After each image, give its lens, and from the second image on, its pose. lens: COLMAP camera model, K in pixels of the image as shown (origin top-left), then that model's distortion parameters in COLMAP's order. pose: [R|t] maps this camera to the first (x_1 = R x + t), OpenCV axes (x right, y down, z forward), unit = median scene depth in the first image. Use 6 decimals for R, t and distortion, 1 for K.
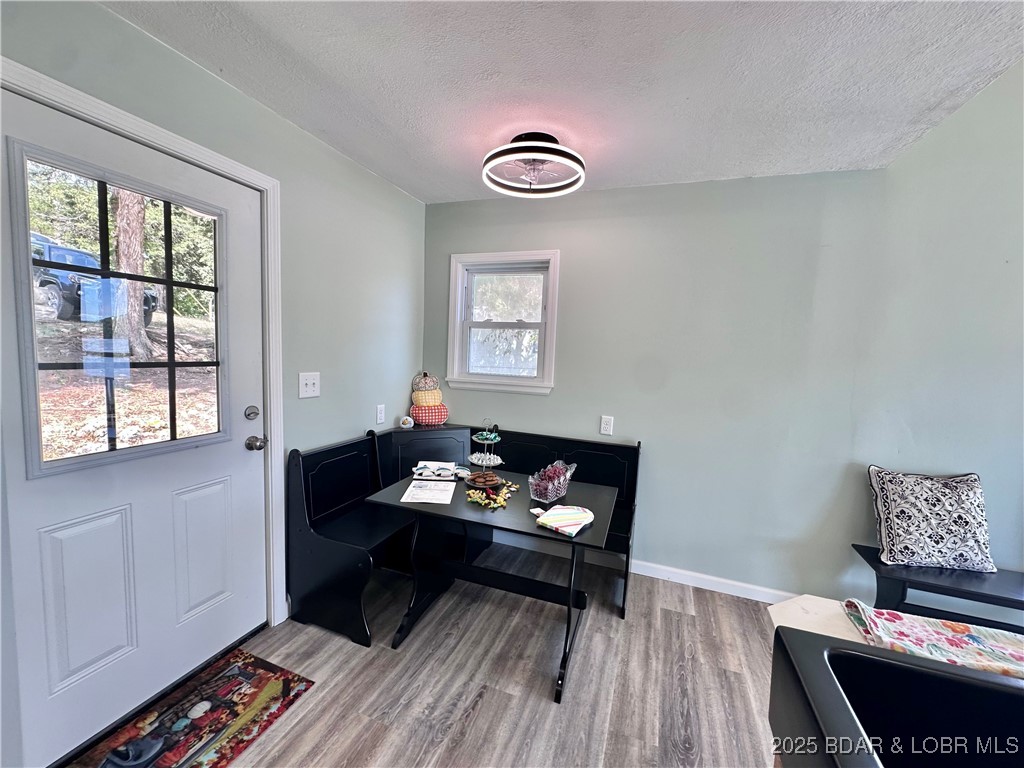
lens RADIAL K [[406.8, 0, 512.9], [0, 406.8, 384.8], [0, 0, 1]] dist [-0.001454, -0.000644]
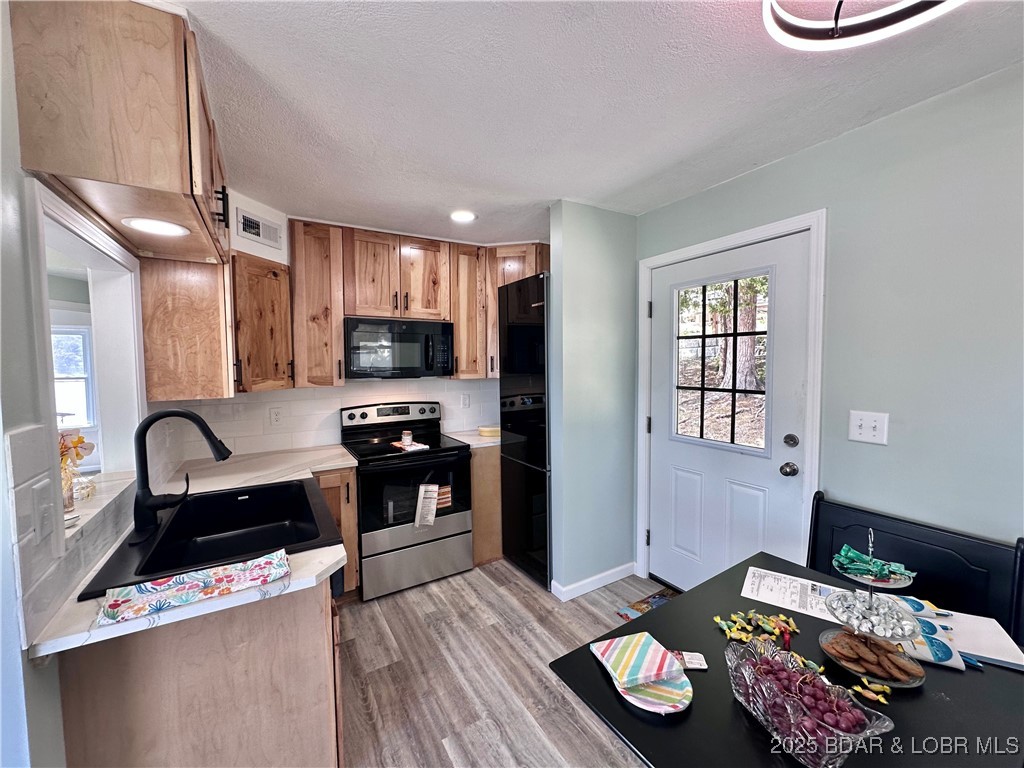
lens RADIAL K [[406.8, 0, 512.9], [0, 406.8, 384.8], [0, 0, 1]] dist [-0.001454, -0.000644]
pose [[-0.625931, 0.010023, -0.779814, 0.654450], [-0.083214, 0.993351, 0.079561, -0.101889], [0.775426, 0.114691, -0.620935, 1.087387]]
